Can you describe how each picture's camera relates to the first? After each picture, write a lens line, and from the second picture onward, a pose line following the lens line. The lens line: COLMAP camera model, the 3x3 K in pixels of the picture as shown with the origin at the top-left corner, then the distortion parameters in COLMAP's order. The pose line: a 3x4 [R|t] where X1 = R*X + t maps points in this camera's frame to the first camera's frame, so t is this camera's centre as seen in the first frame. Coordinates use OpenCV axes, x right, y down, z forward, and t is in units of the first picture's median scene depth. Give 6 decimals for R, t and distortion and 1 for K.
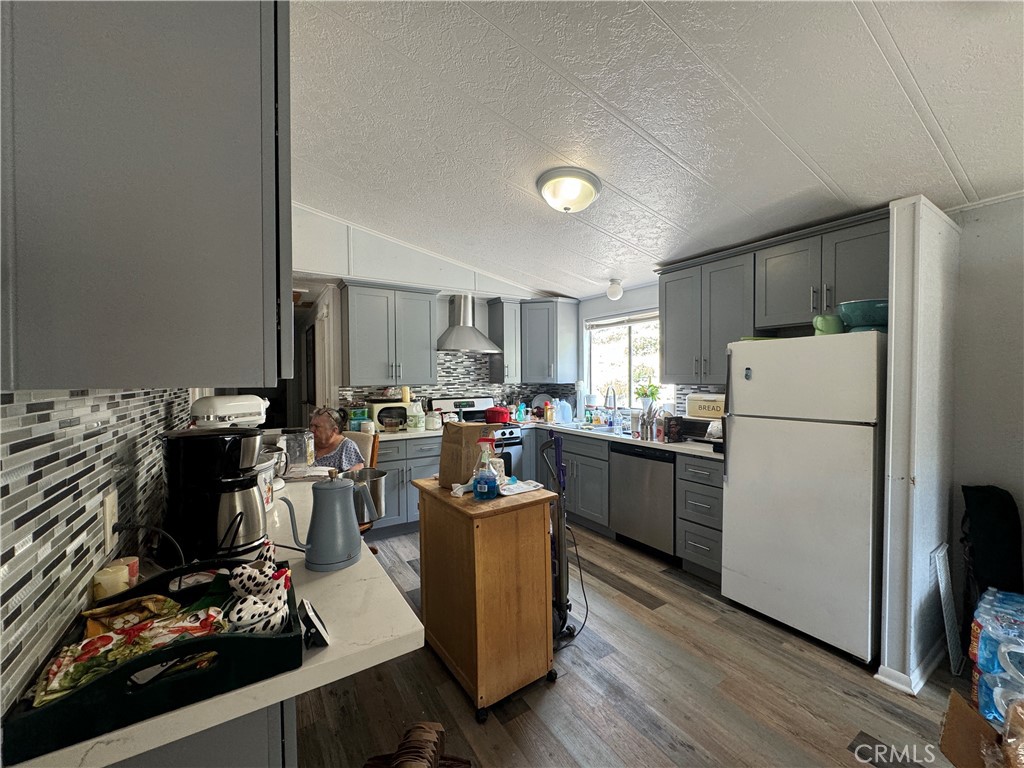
lens RADIAL K [[406.3, 0, 512.0], [0, 406.3, 384.0], [0, 0, 1]] dist [-0.001353, 0.000365]
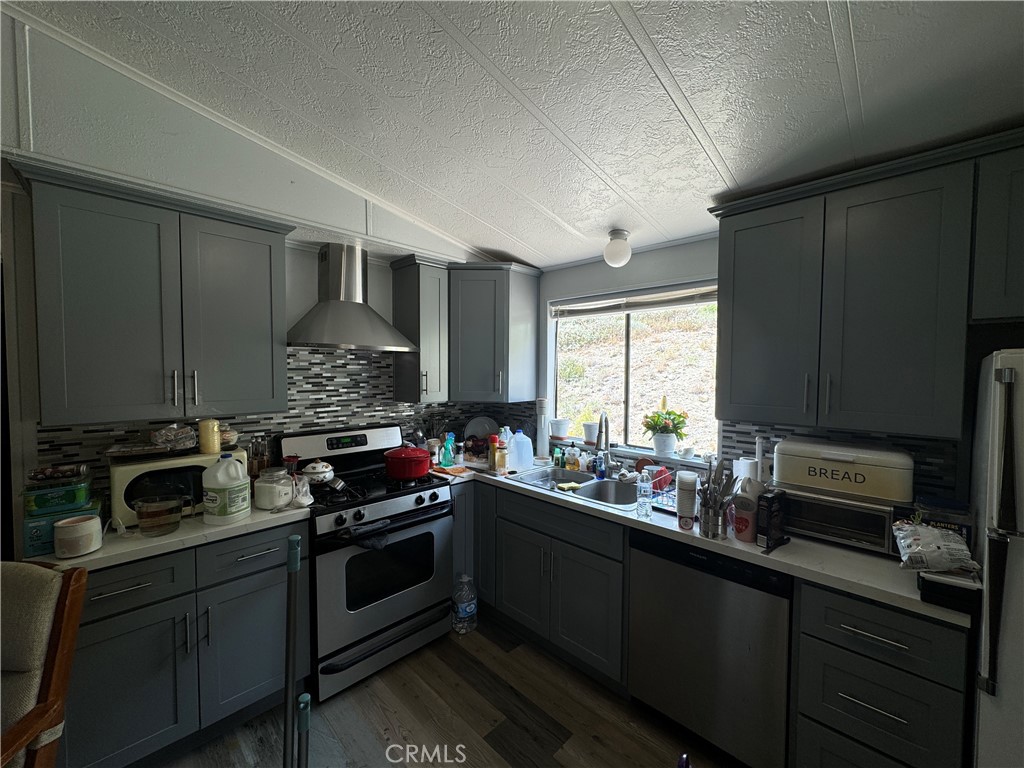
lens RADIAL K [[406.3, 0, 512.0], [0, 406.3, 384.0], [0, 0, 1]] dist [-0.001353, 0.000365]
pose [[0.976024, 0.005694, 0.217589, -0.023376], [-0.009559, 0.999815, 0.016717, -0.054373], [-0.217454, -0.018396, 0.975897, 0.532921]]
